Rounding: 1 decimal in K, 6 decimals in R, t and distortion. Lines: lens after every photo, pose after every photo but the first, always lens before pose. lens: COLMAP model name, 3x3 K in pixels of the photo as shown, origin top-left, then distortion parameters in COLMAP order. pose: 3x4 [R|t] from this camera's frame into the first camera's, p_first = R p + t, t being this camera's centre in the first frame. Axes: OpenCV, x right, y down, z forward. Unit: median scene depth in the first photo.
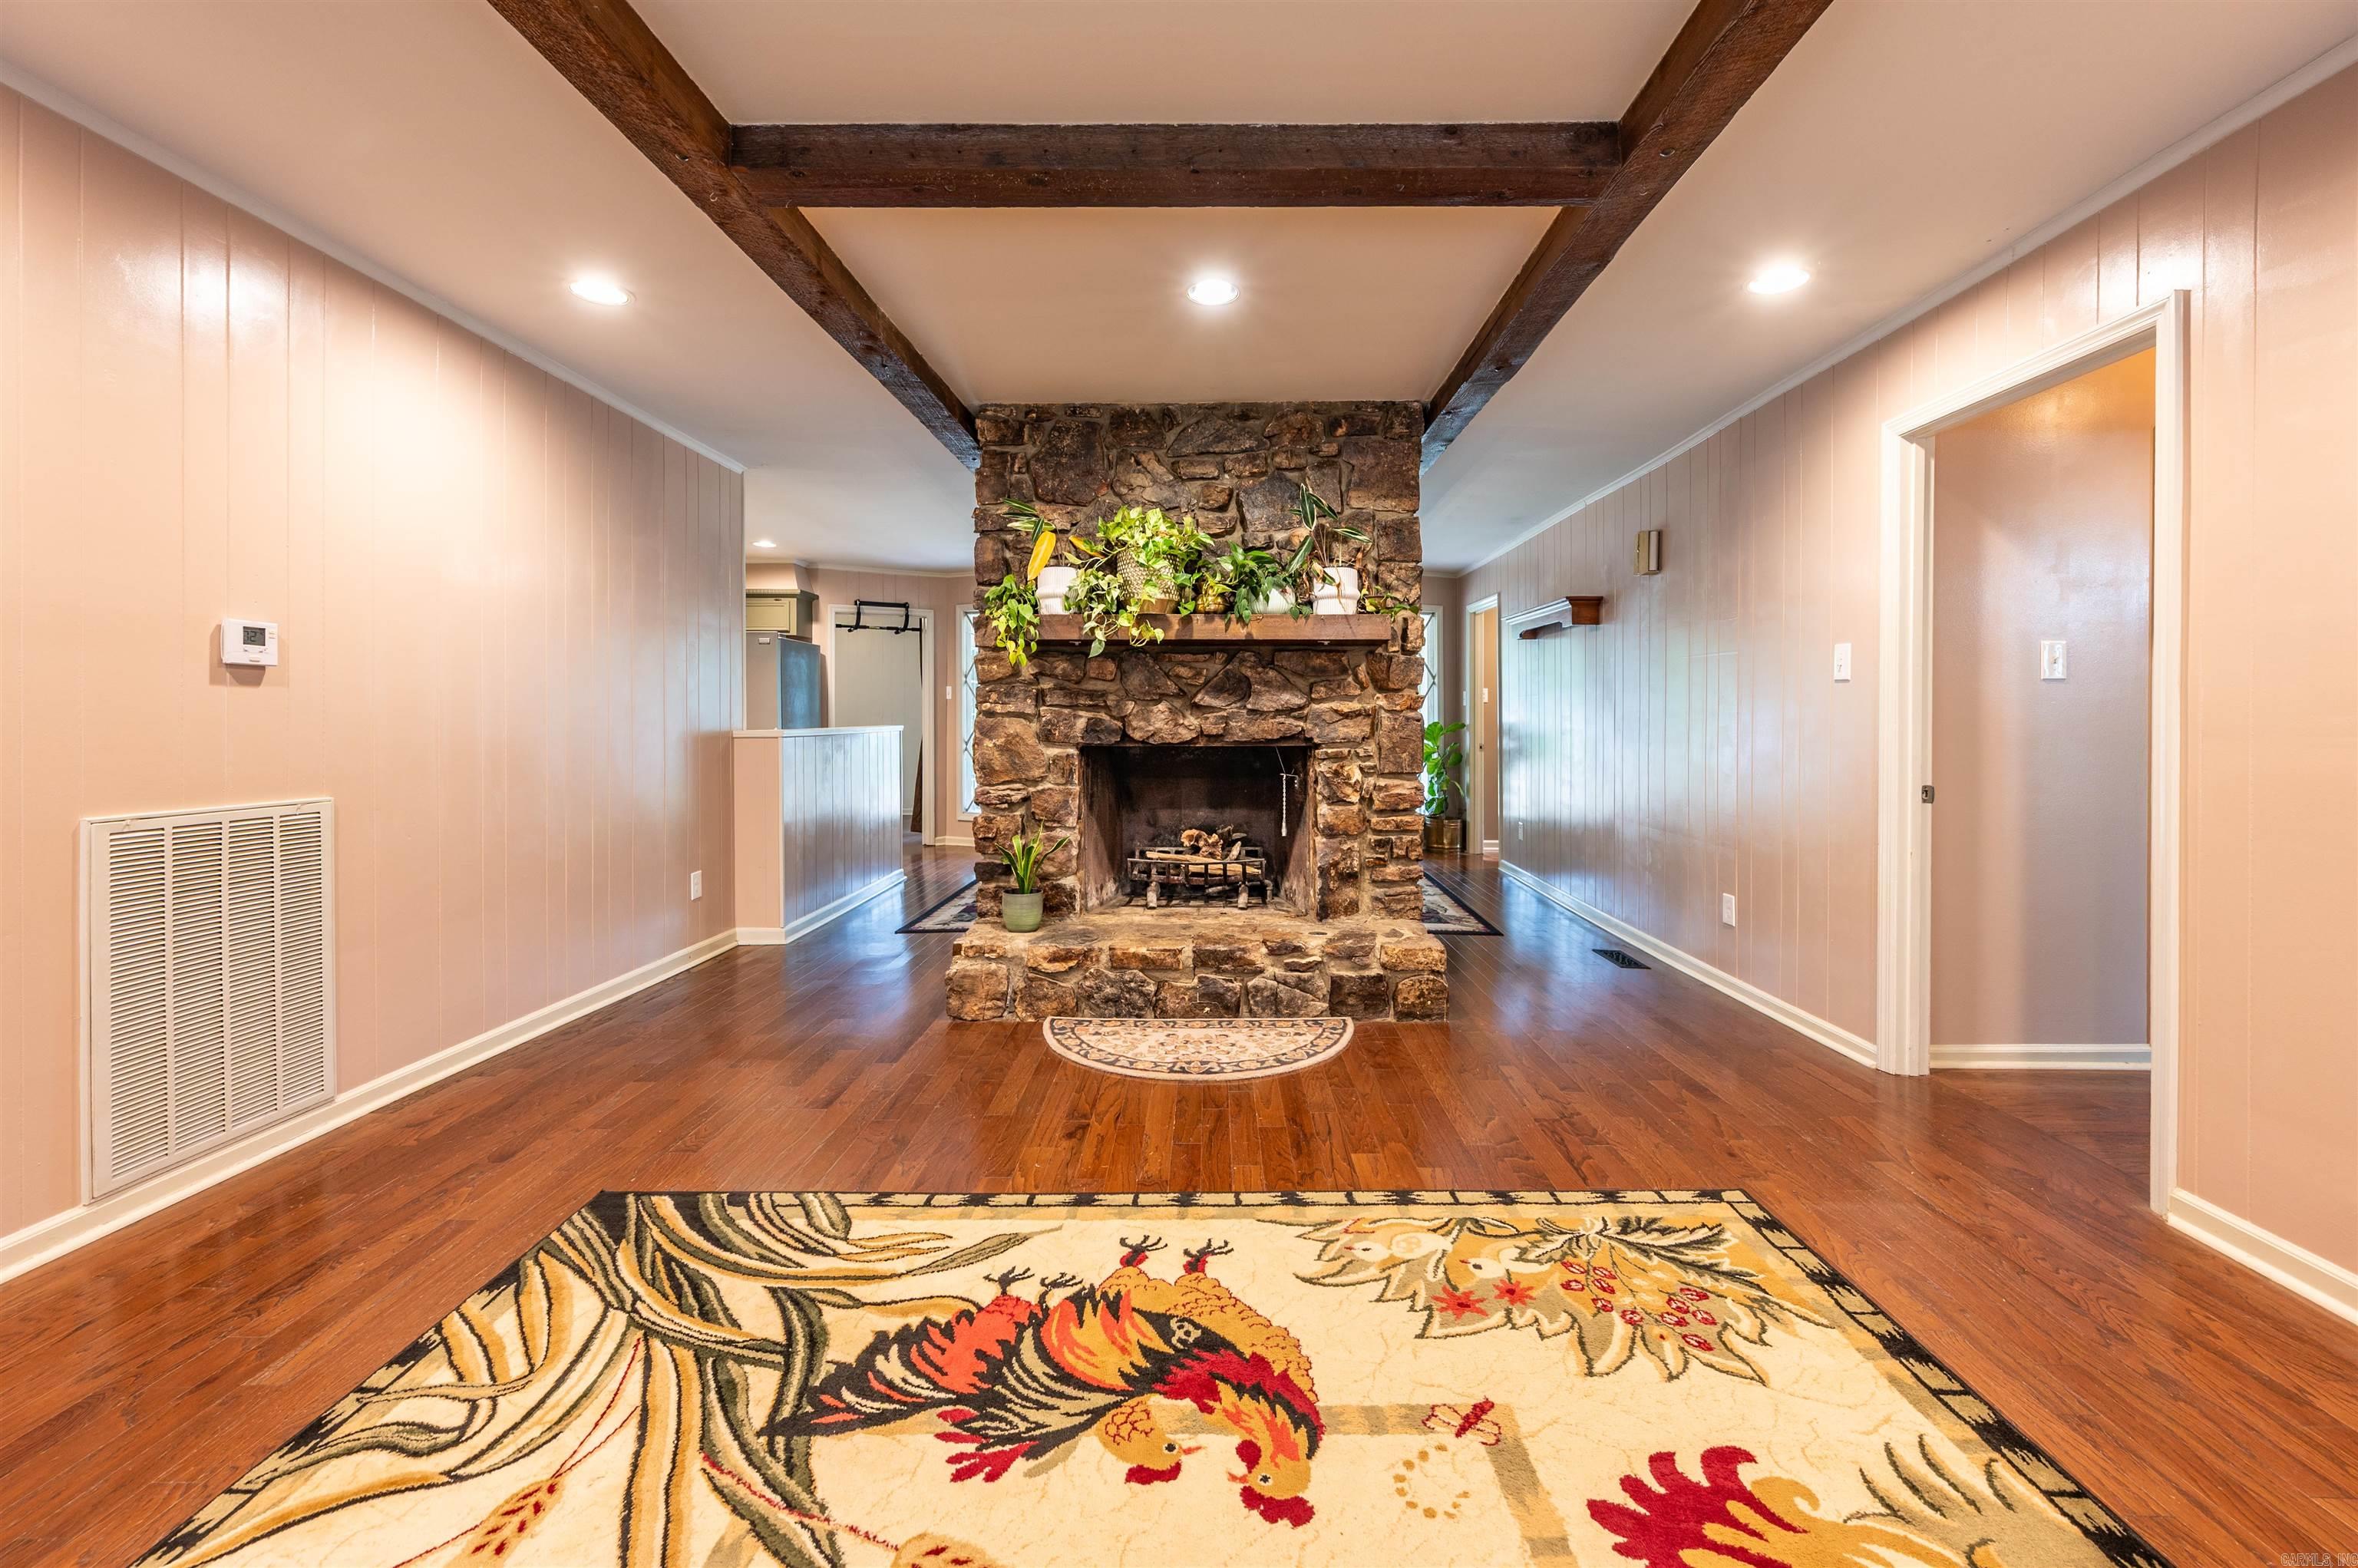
lens RADIAL K [[948.1, 0, 1205.4], [0, 948.1, 749.0], [0, 0, 1]] dist [-0.000928, -0.000352]
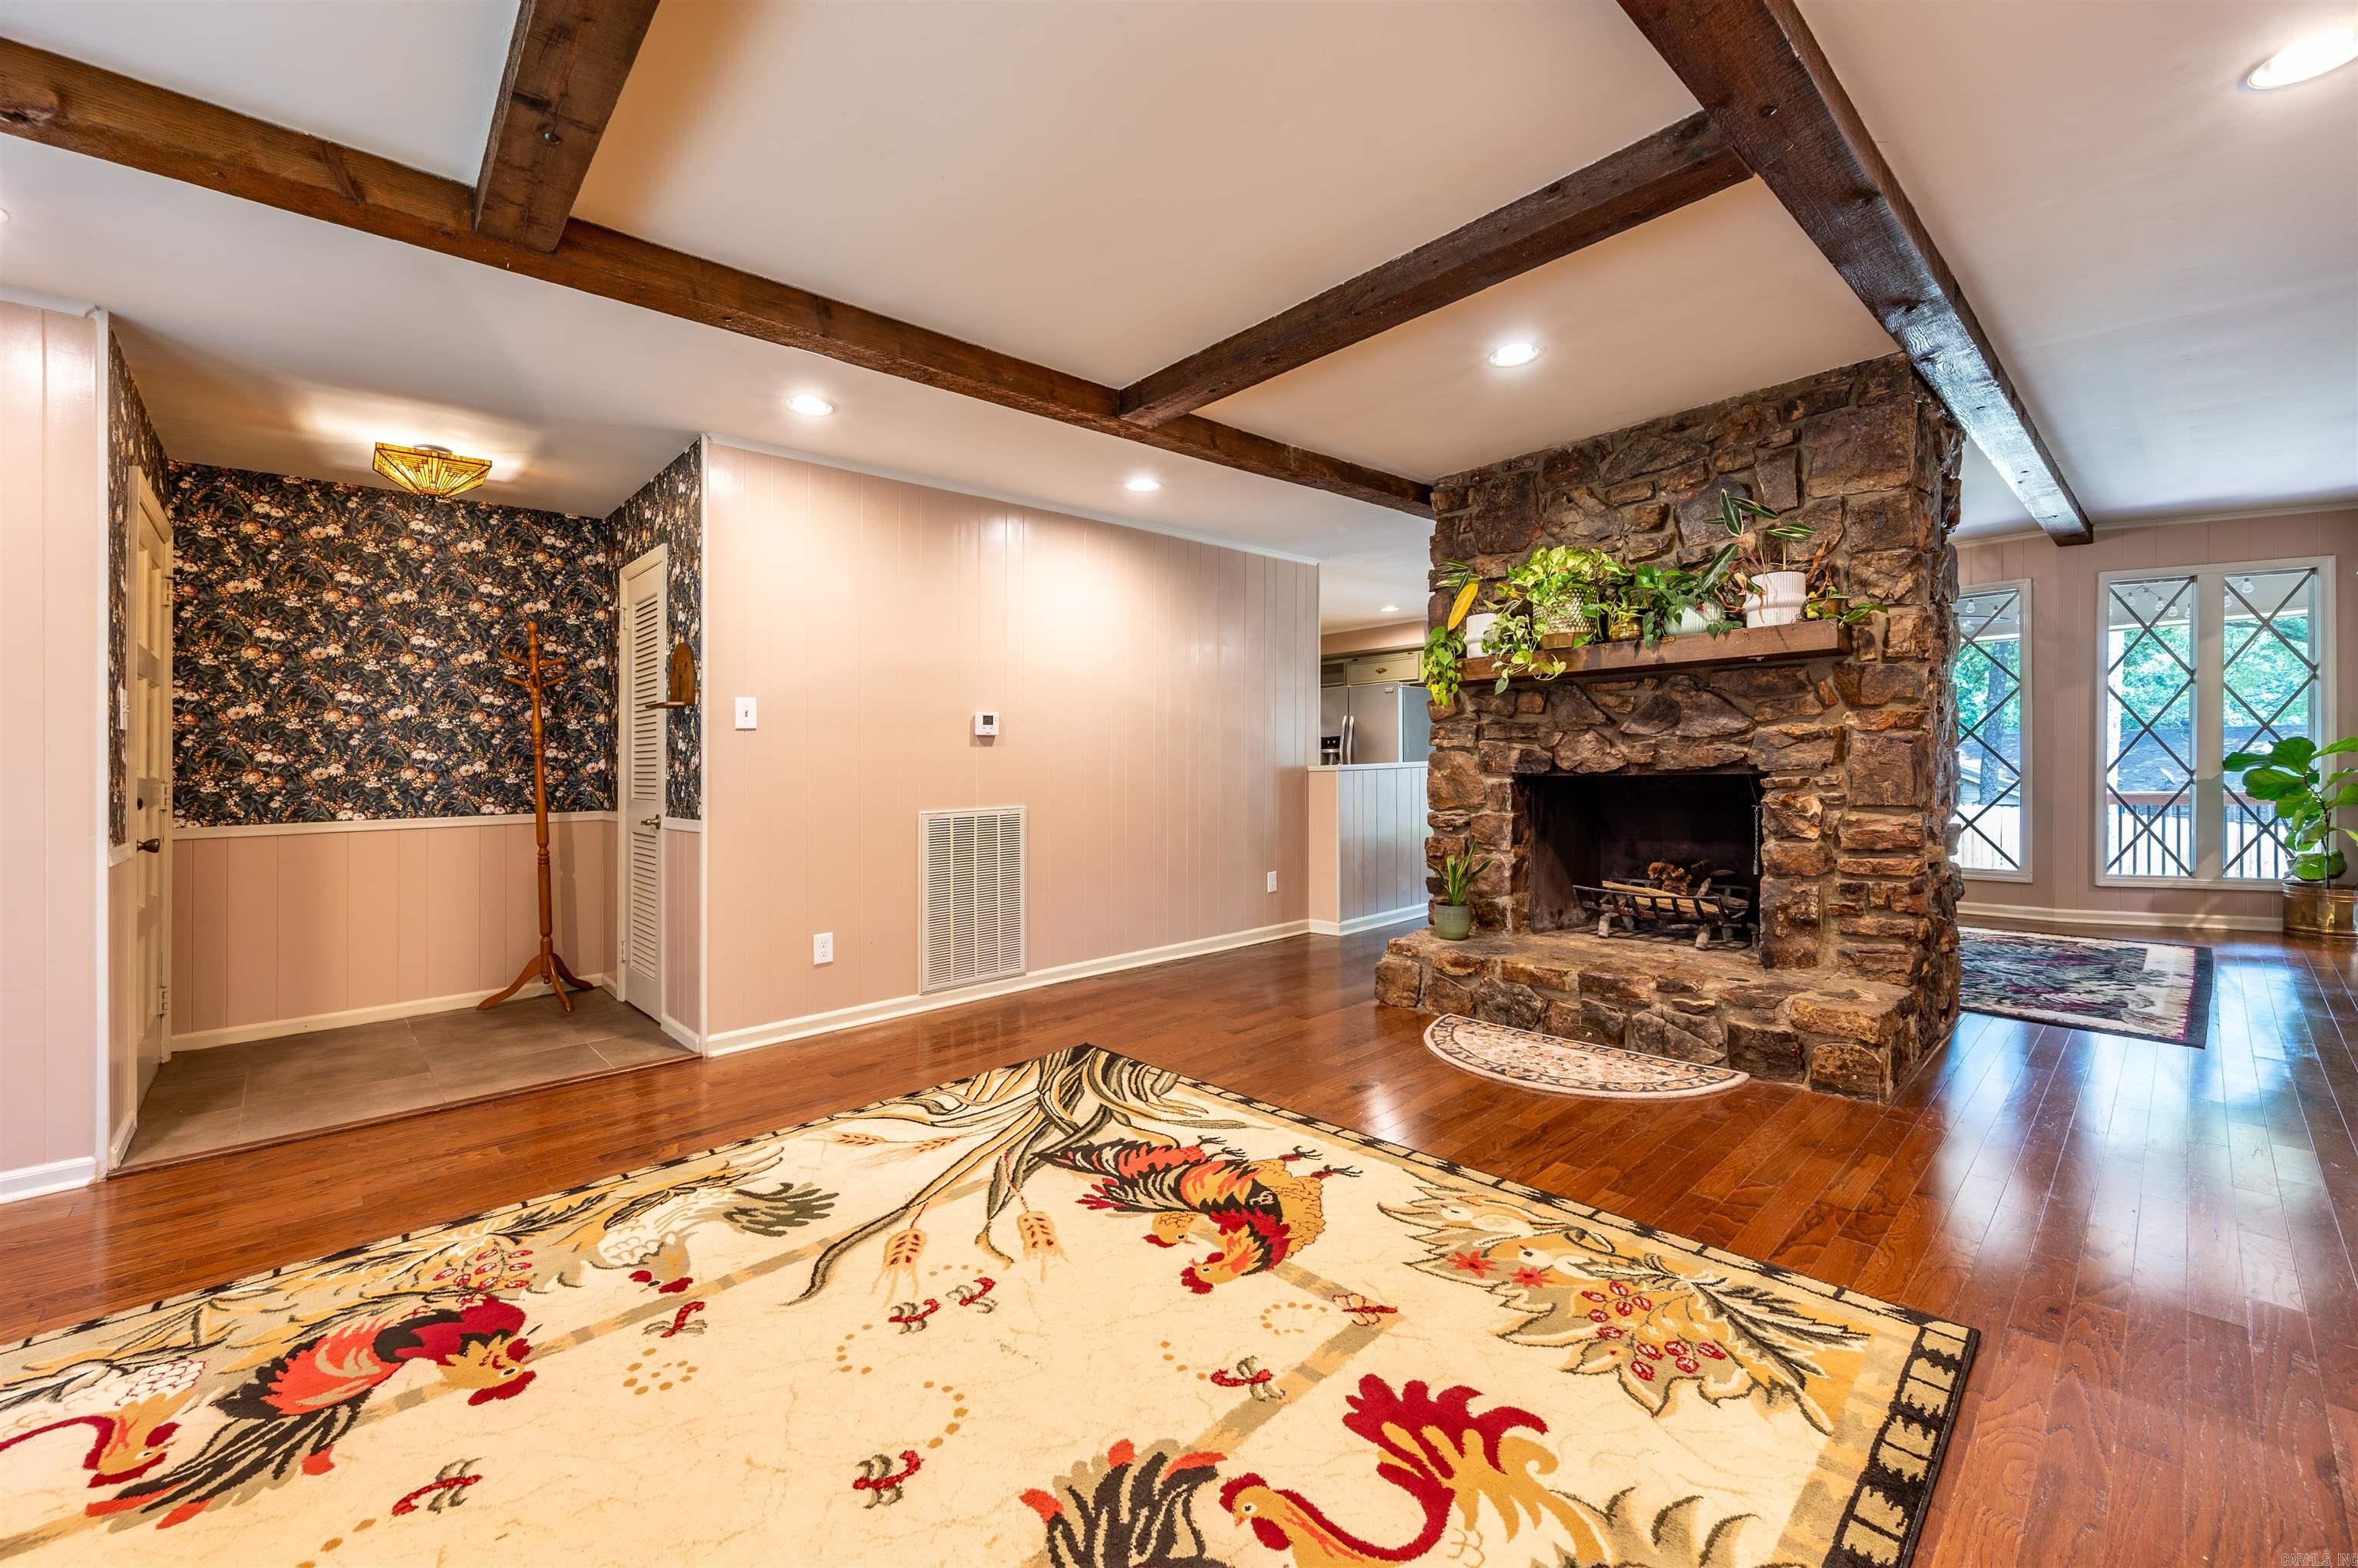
lens RADIAL K [[942.7, 0, 1172.8], [0, 942.7, 778.8], [0, 0, 1]] dist [0.000408, -0.000267]
pose [[0.682902, -0.004531, -0.730496, 0.734240], [0.000951, 0.999985, -0.005313, 0.010762], [0.730509, 0.002934, 0.682897, -0.026466]]
